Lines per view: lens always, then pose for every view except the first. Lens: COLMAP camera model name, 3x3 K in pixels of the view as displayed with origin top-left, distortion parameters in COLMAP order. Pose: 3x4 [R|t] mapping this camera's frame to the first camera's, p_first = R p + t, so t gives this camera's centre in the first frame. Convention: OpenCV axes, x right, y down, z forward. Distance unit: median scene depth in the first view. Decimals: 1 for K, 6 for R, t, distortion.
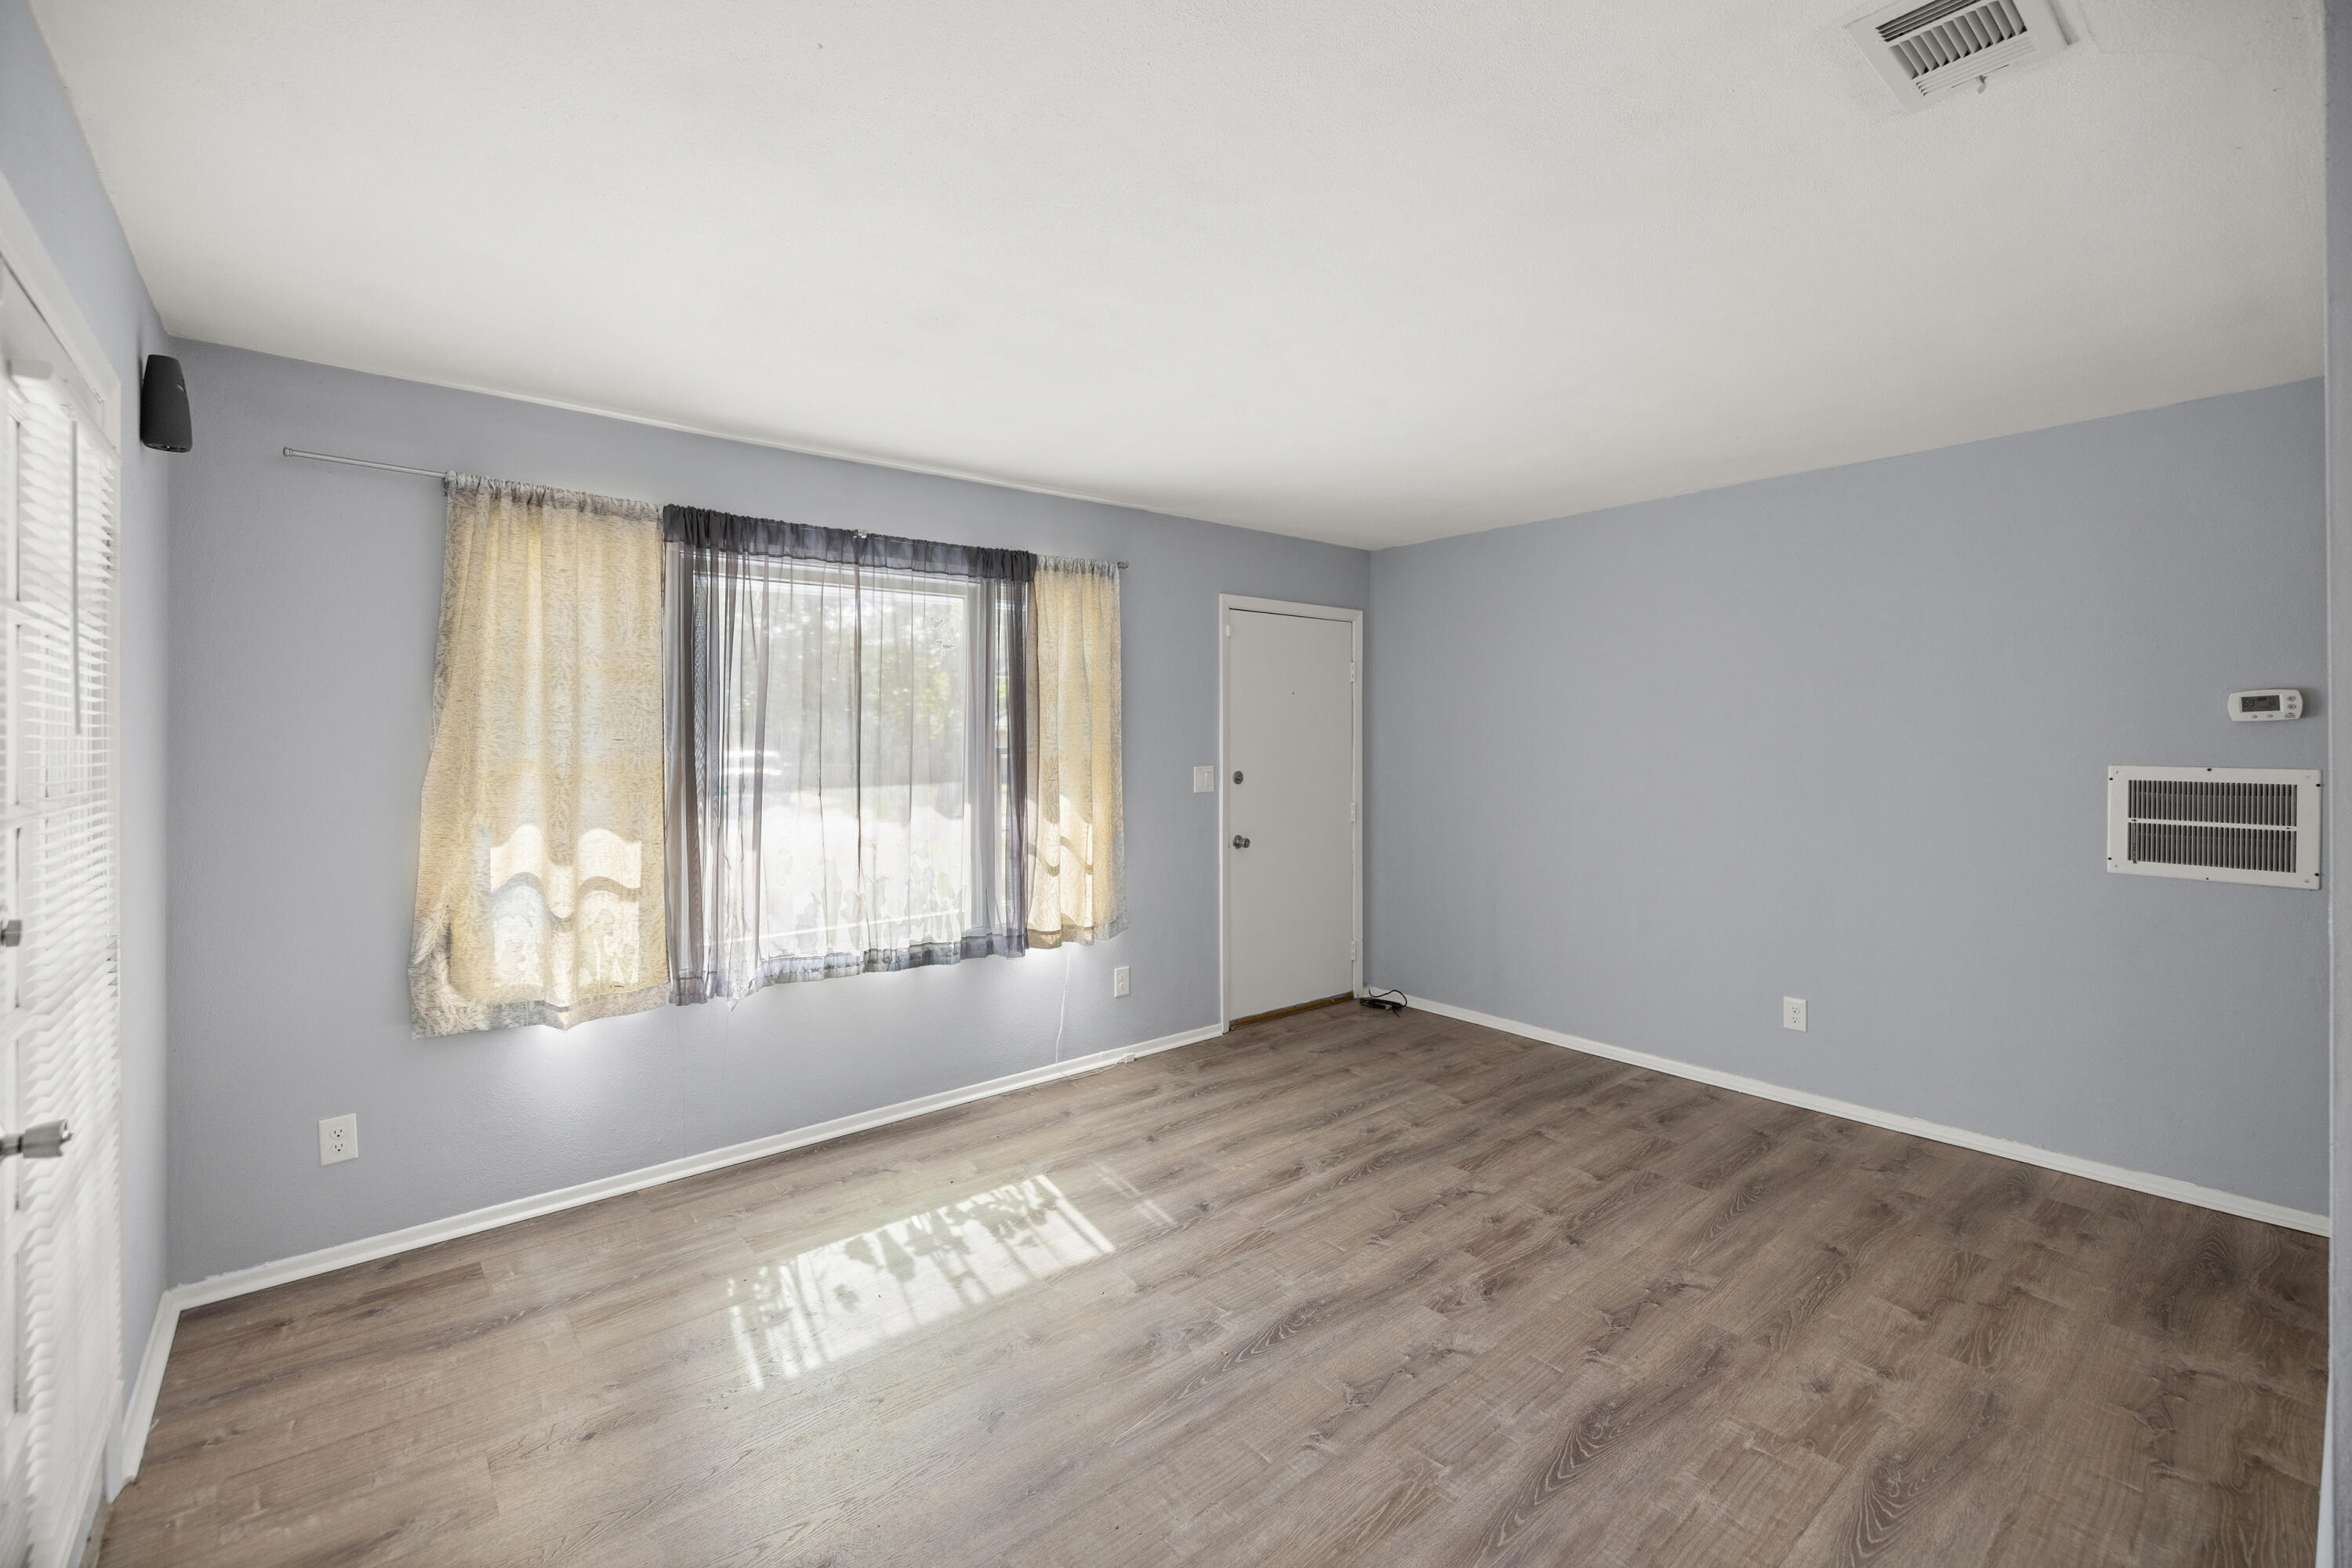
lens RADIAL K [[1014.8, 0, 1196.3], [0, 1014.8, 738.9], [0, 0, 1]] dist [0.001497, 0.000612]
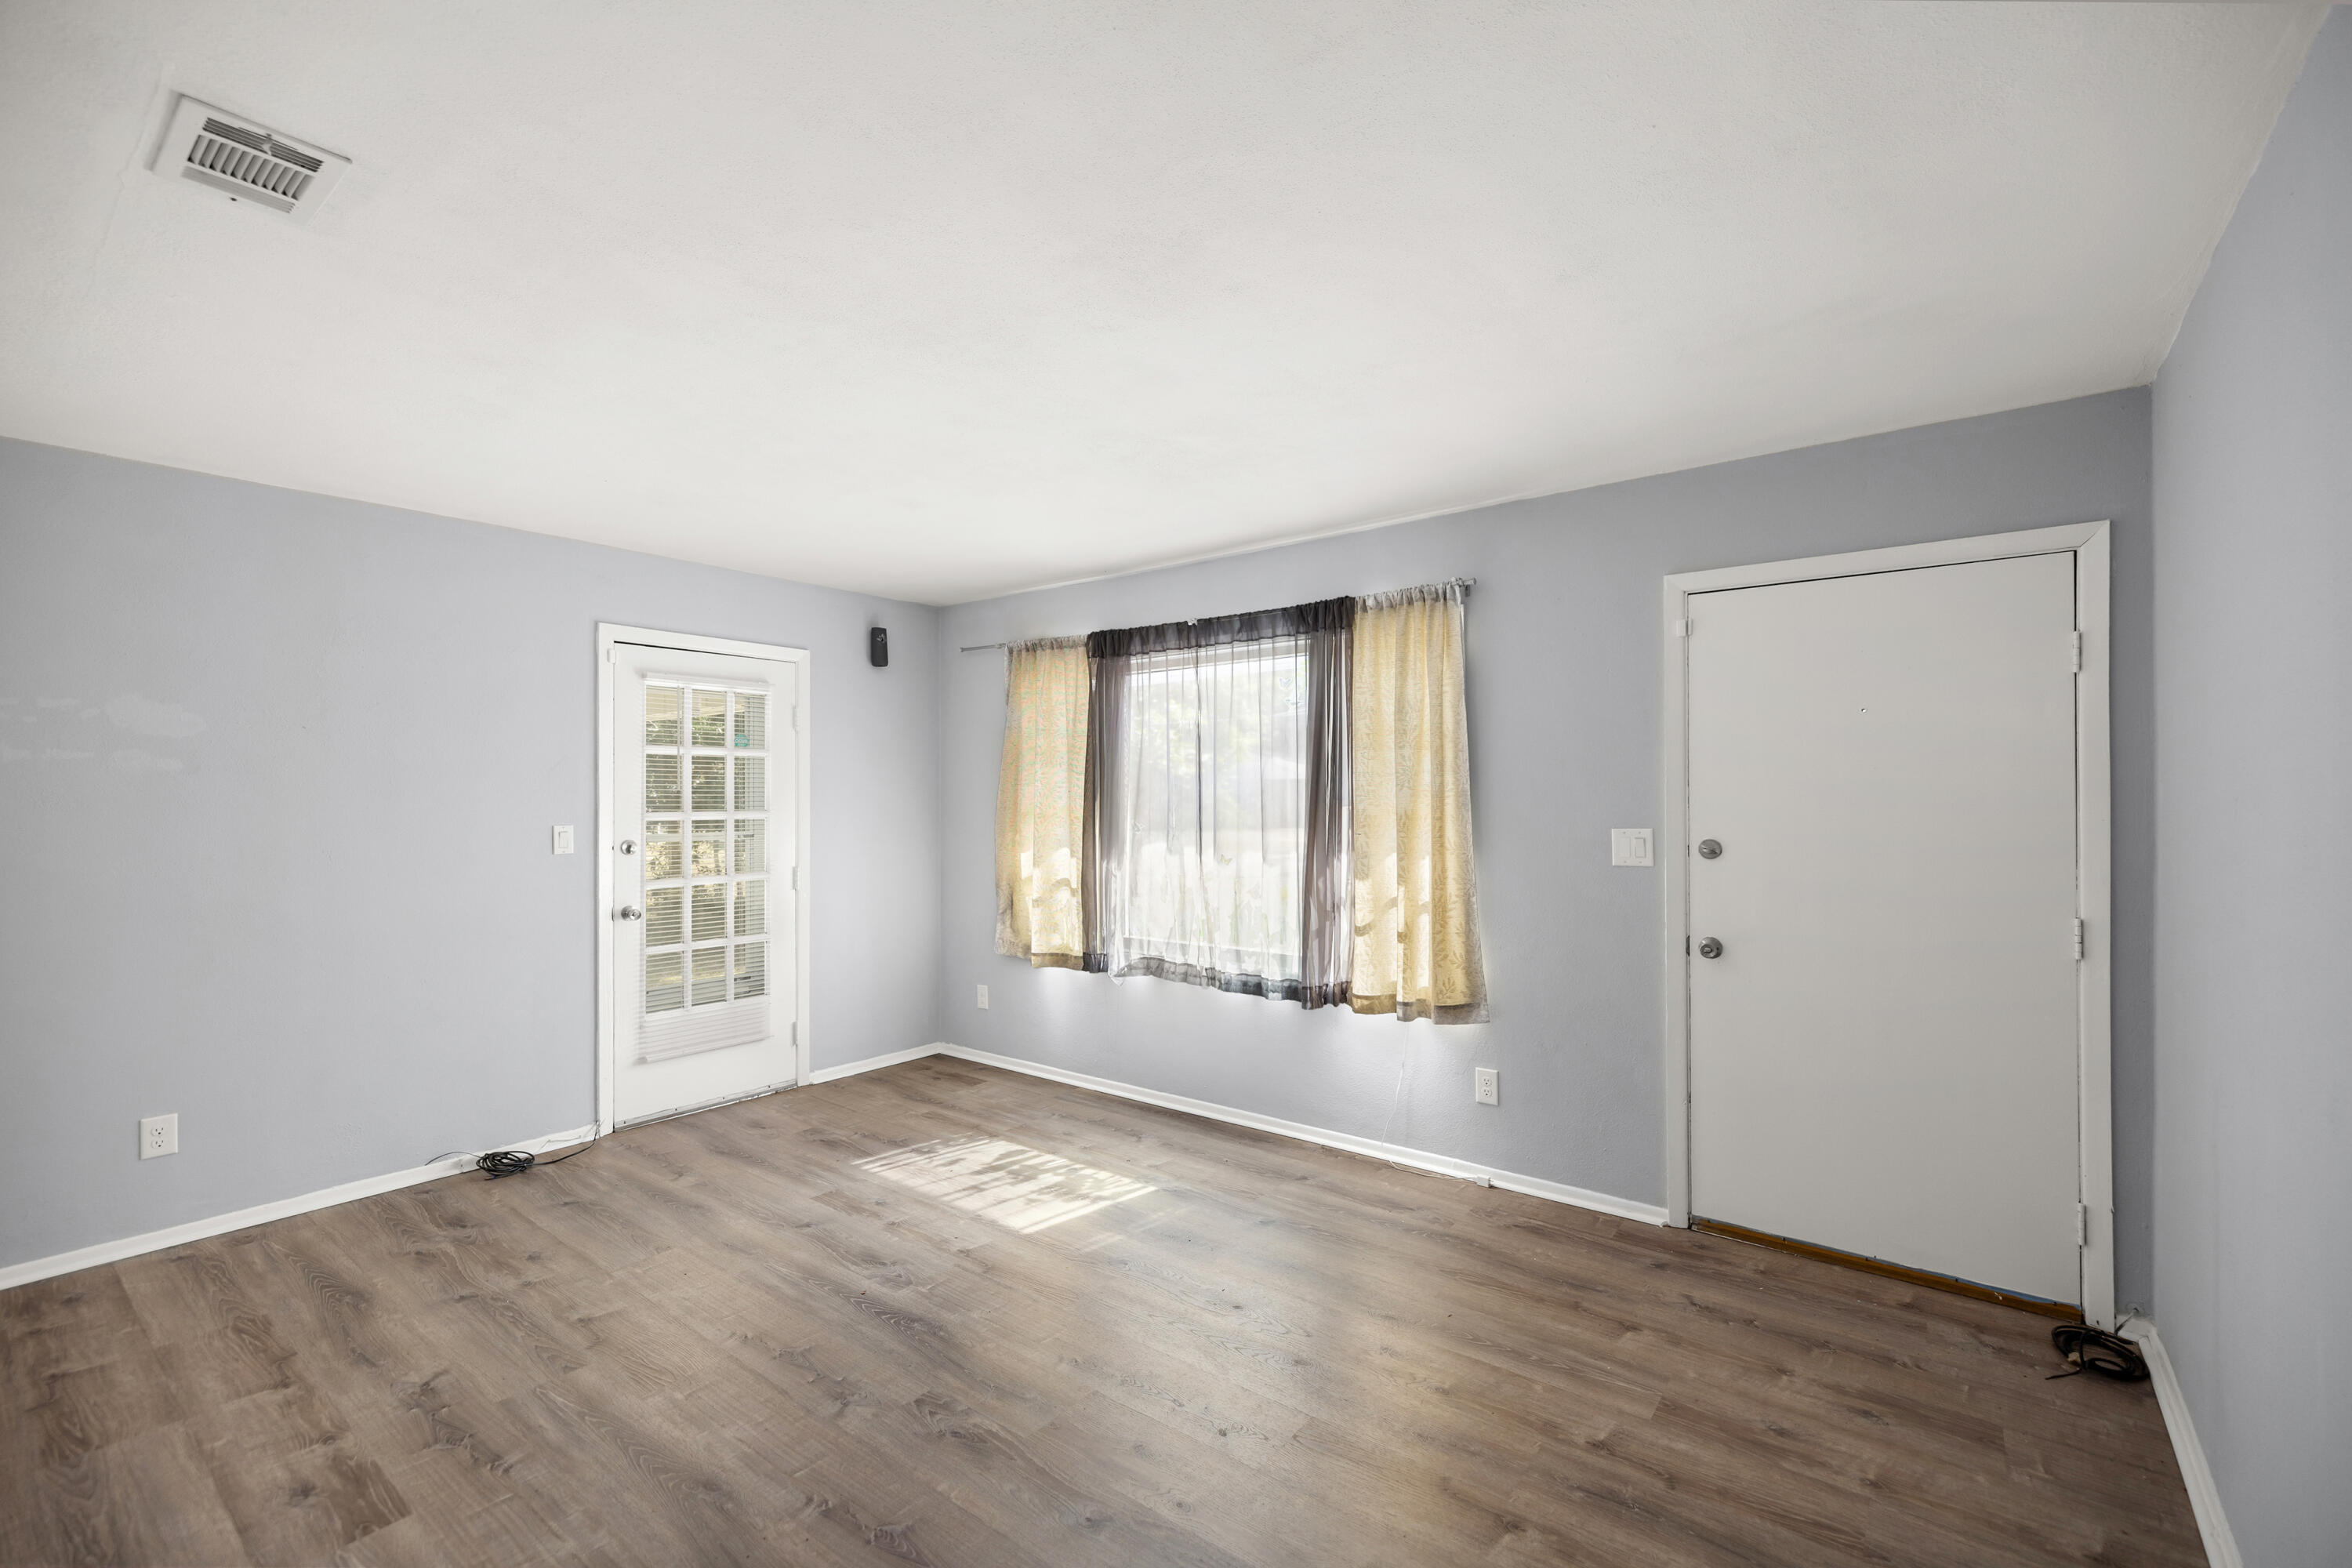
lens RADIAL K [[1014.8, 0, 1176.0], [0, 1014.8, 789.5], [0, 0, 1]] dist [0.001497, 0.000612]
pose [[0.191623, -0.001999, -0.981467, 0.901283], [0.000947, 0.999998, -0.001852, 0.000666], [0.981468, -0.000574, 0.191624, 0.785989]]
